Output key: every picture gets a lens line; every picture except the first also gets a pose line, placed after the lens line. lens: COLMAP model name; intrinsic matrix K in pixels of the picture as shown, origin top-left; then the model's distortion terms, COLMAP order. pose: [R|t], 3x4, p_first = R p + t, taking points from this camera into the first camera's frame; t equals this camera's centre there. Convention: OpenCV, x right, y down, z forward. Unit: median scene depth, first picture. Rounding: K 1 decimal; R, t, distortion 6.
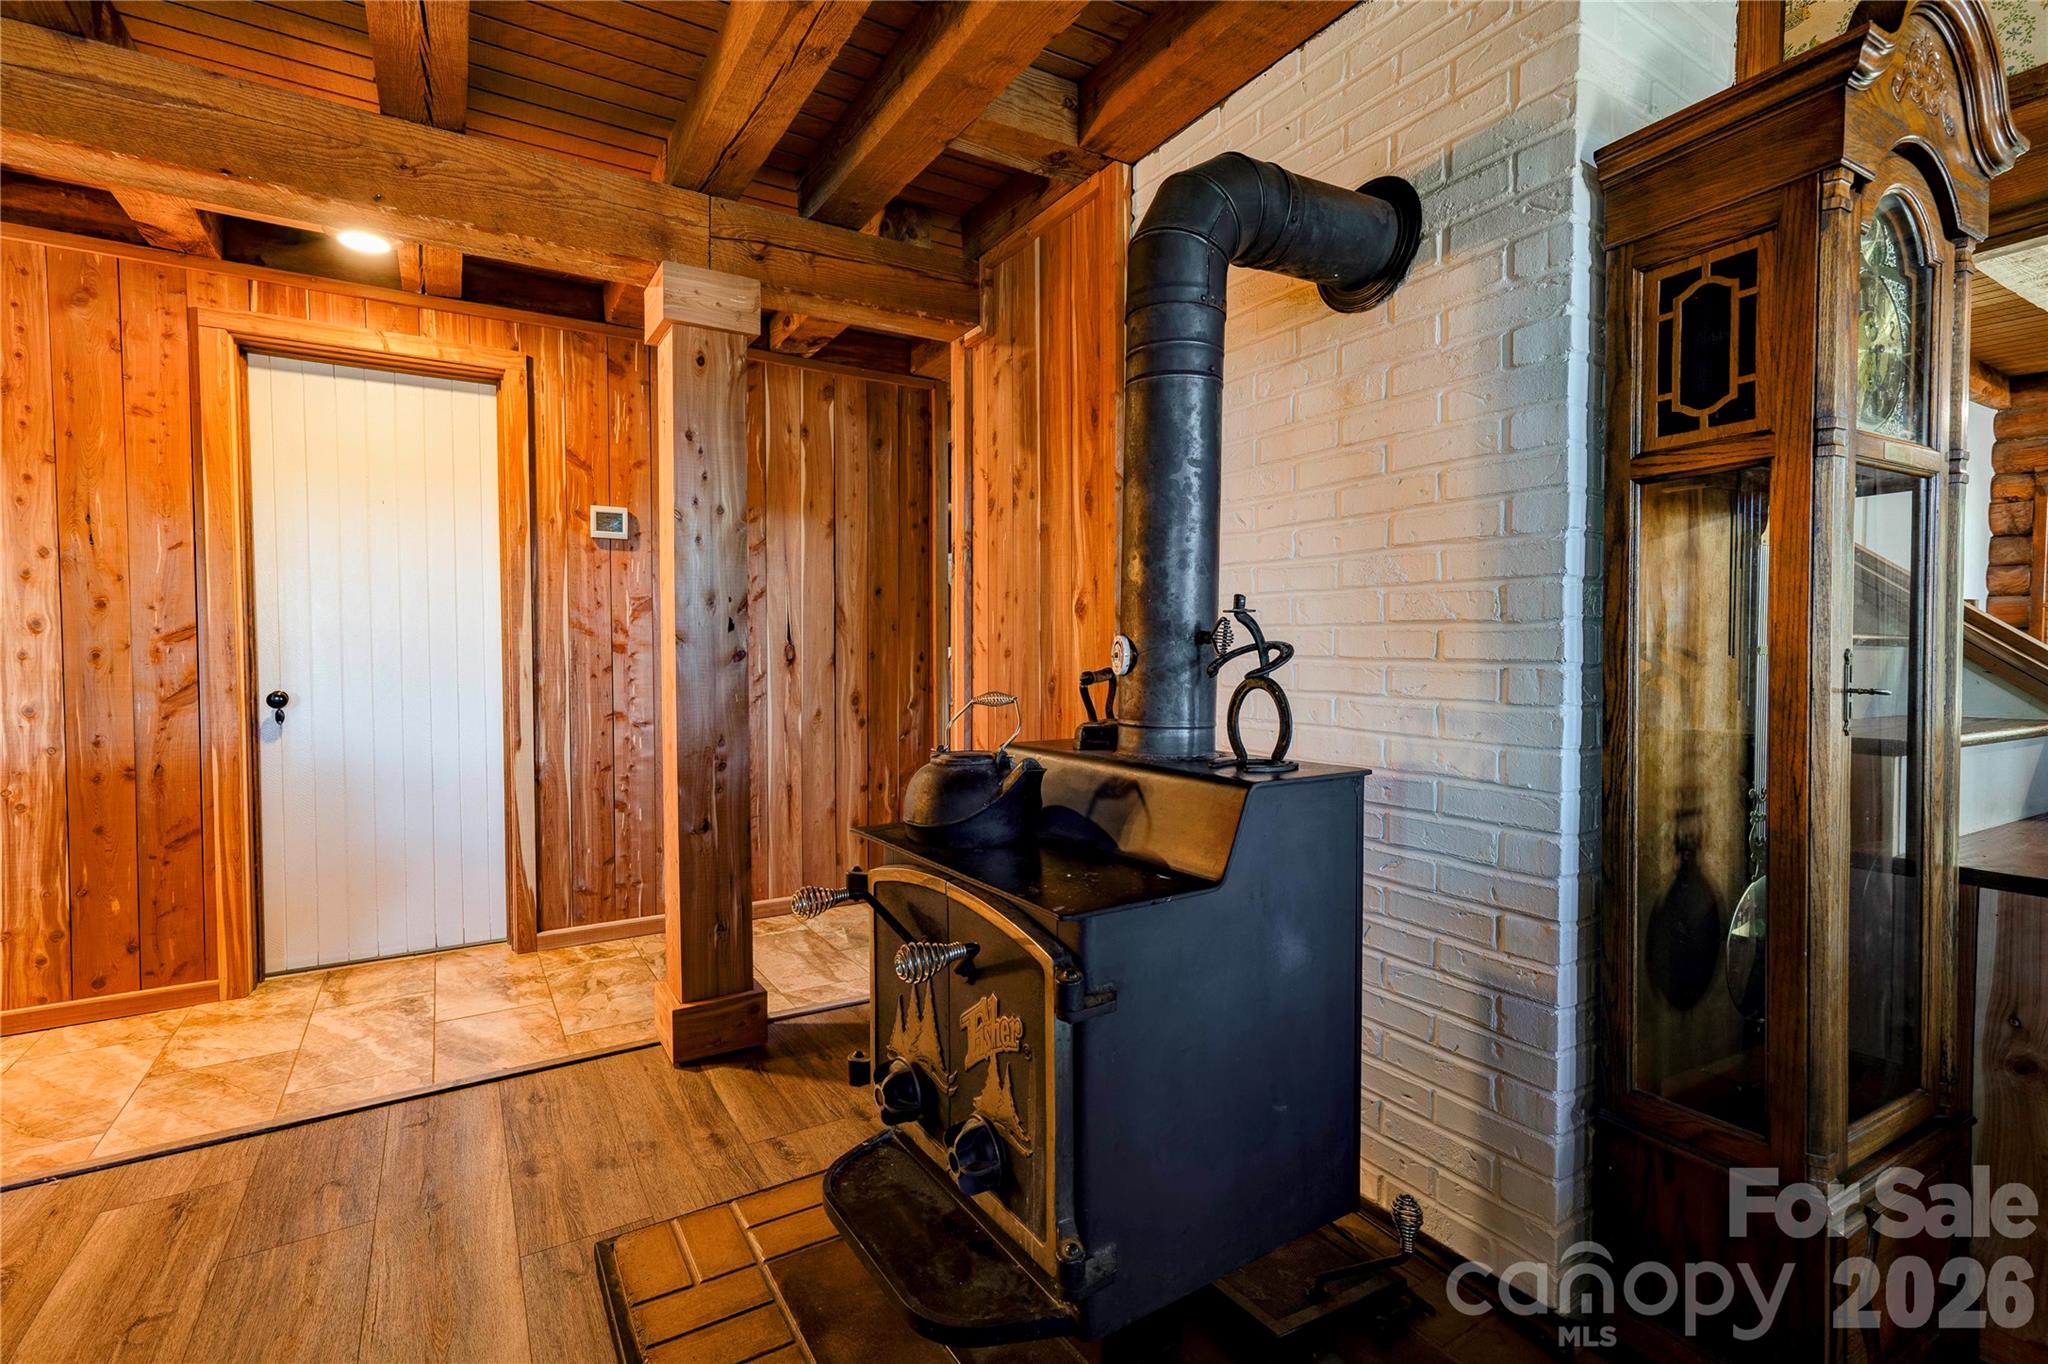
lens RADIAL K [[935.4, 0, 1011.7], [0, 935.4, 673.2], [0, 0, 1]] dist [0.010646, 0.001504]
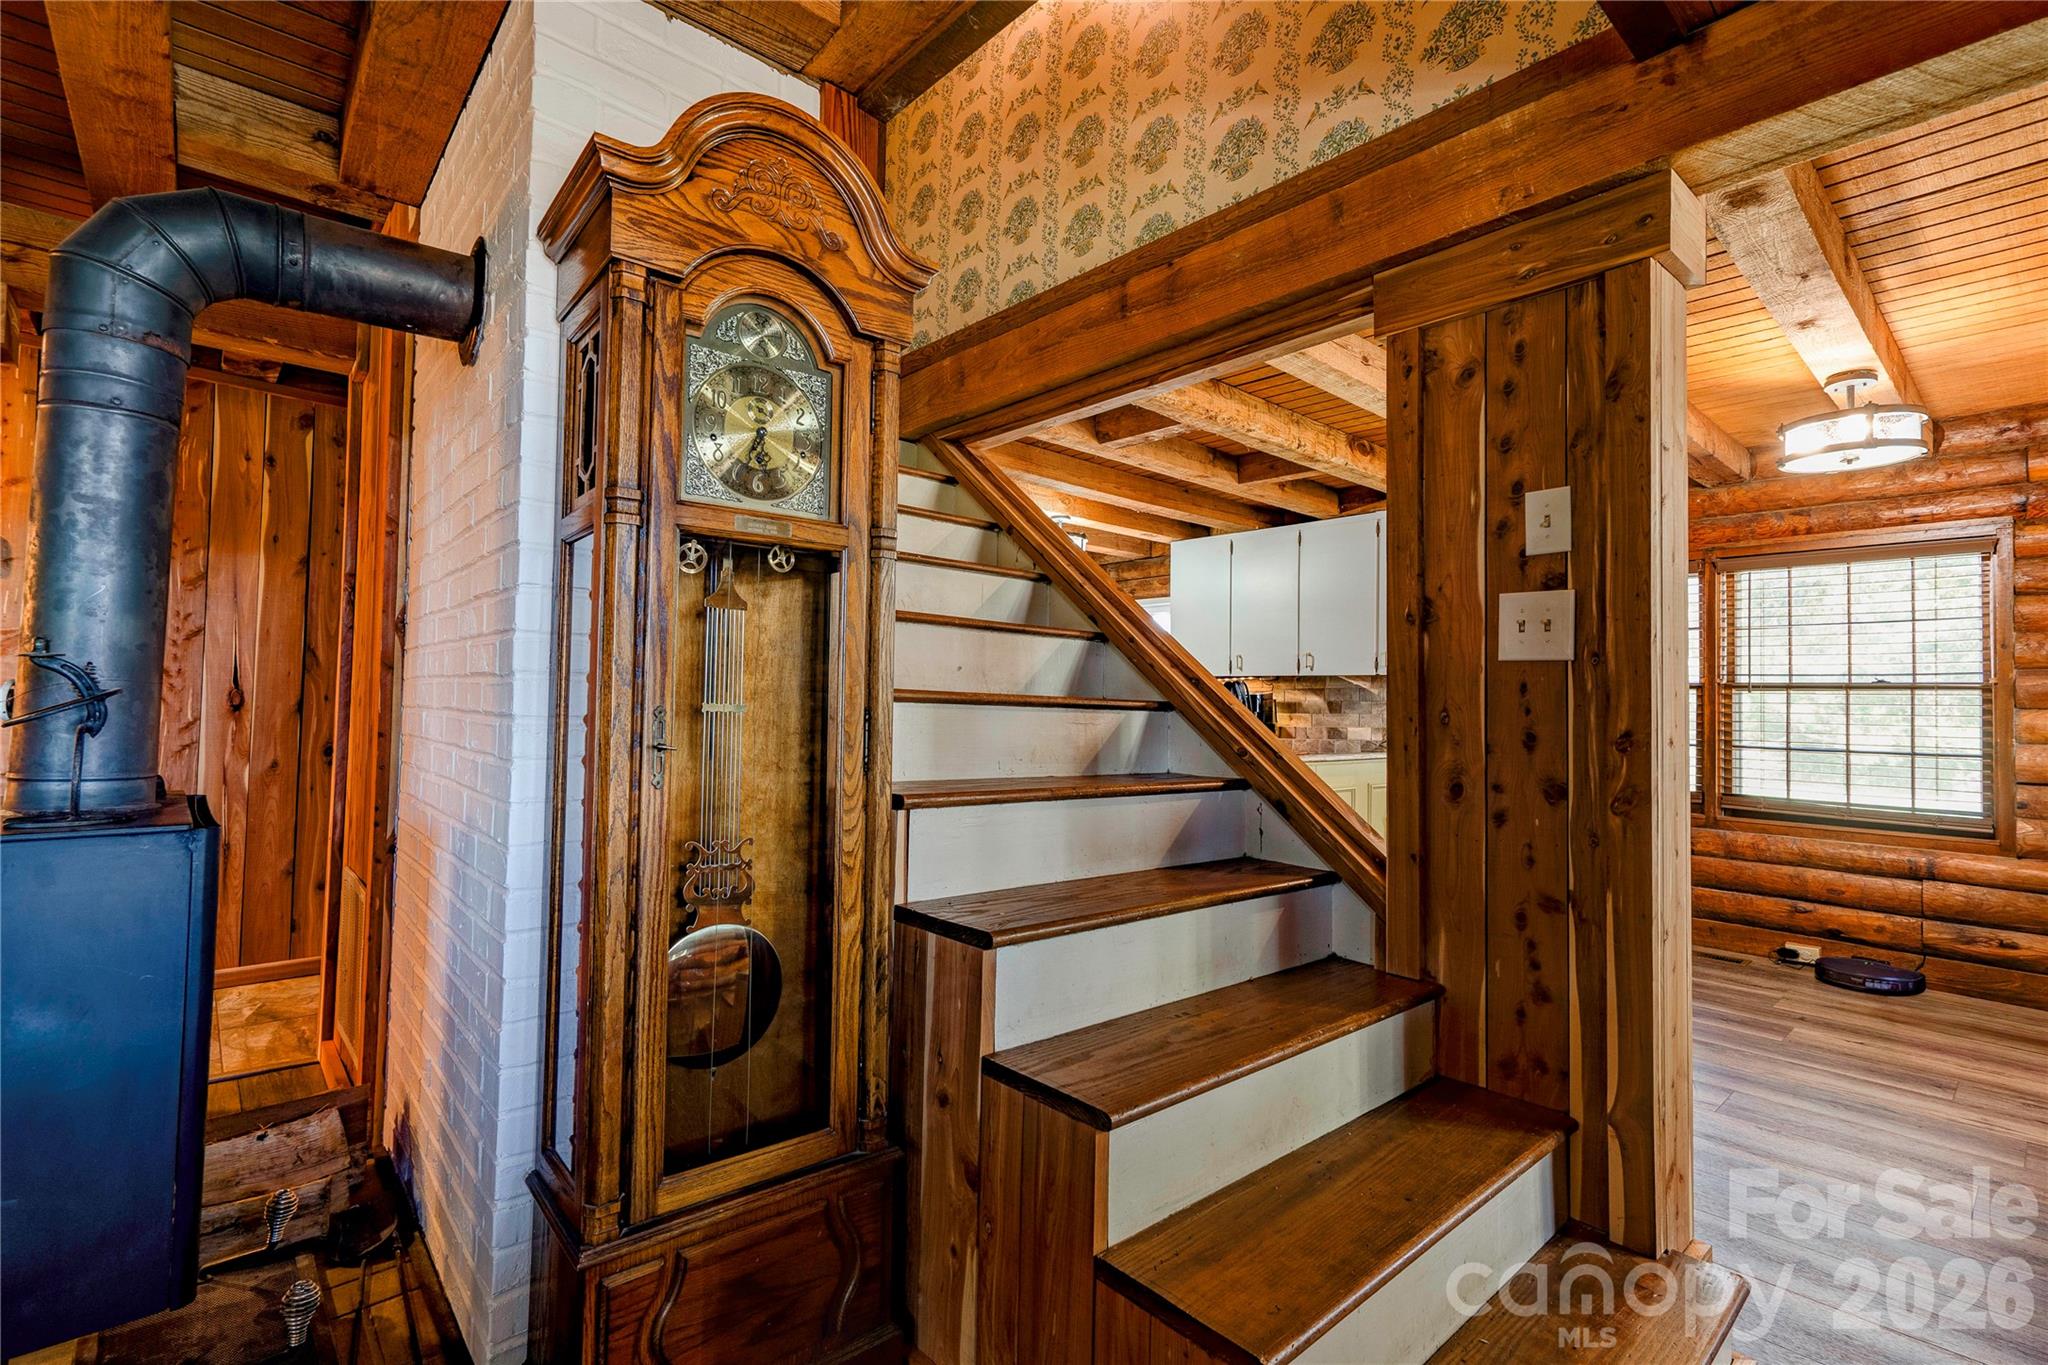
lens RADIAL K [[935.4, 0, 1011.8], [0, 935.4, 686.6], [0, 0, 1]] dist [0.010646, 0.001504]
pose [[0.986024, 0.023939, 0.164875, 0.362468], [-0.016390, 0.998761, -0.046993, -0.002188], [-0.165795, 0.043634, 0.985194, -0.031940]]
